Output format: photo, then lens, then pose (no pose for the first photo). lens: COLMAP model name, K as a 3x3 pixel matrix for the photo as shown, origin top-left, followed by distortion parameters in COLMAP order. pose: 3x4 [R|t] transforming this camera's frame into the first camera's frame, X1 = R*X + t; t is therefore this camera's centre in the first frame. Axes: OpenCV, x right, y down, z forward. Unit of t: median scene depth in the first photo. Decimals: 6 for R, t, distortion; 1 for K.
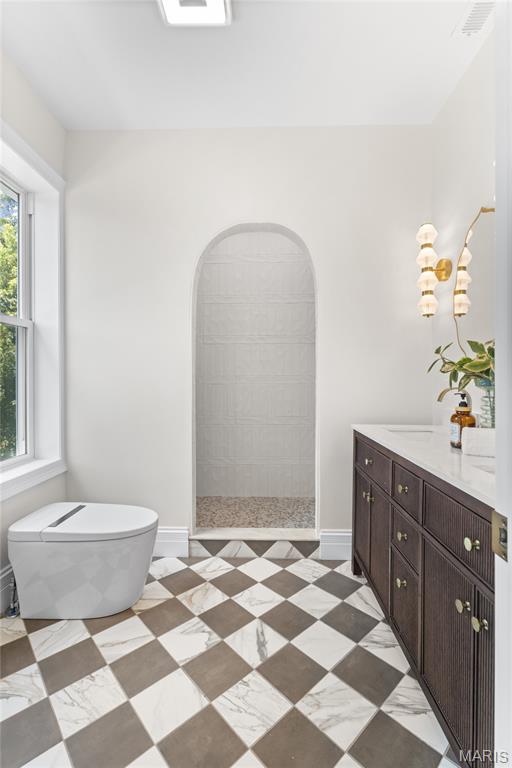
lens RADIAL K [[349.2, 0, 254.9], [0, 349.2, 381.7], [0, 0, 1]] dist [-0.004004, 0.001384]
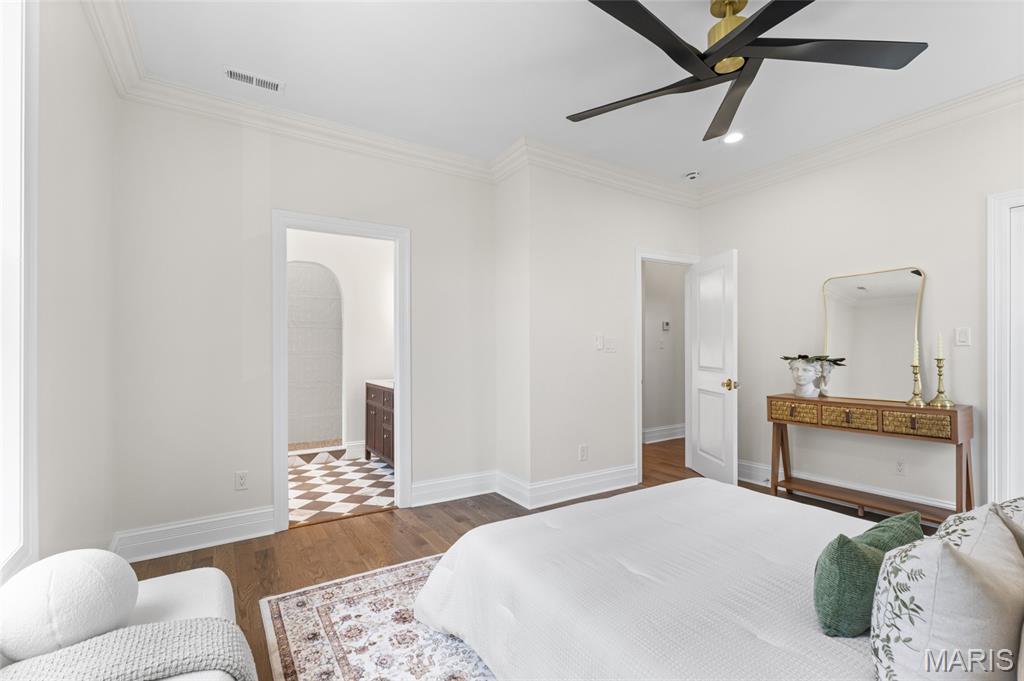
lens RADIAL K [[465.6, 0, 518.3], [0, 465.6, 345.1], [0, 0, 1]] dist [-0.004004, 0.001384]
pose [[0.824098, -0.009248, 0.566372, -0.451938], [0.012869, 0.999914, -0.002397, -0.043216], [-0.566302, 0.009264, 0.824146, -1.517798]]
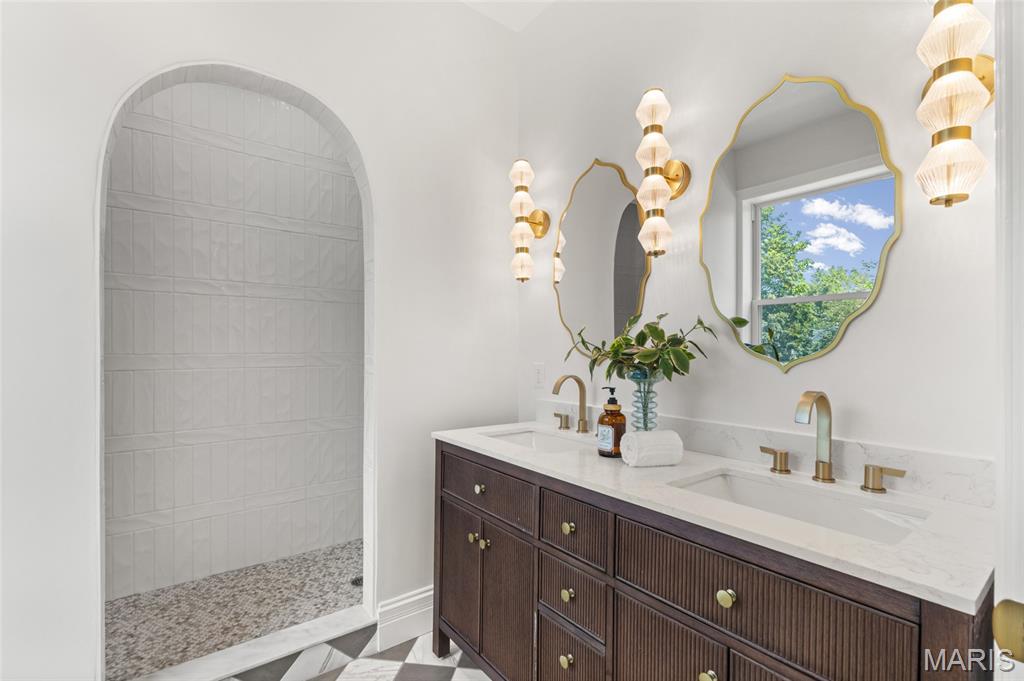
lens RADIAL K [[465.6, 0, 512.4], [0, 465.6, 348.1], [0, 0, 1]] dist [-0.004004, 0.001384]
pose [[0.768585, -0.000416, 0.639748, -0.176684], [0.000949, 0.999999, -0.000489, -0.038340], [-0.639747, 0.000983, 0.768585, 0.225049]]
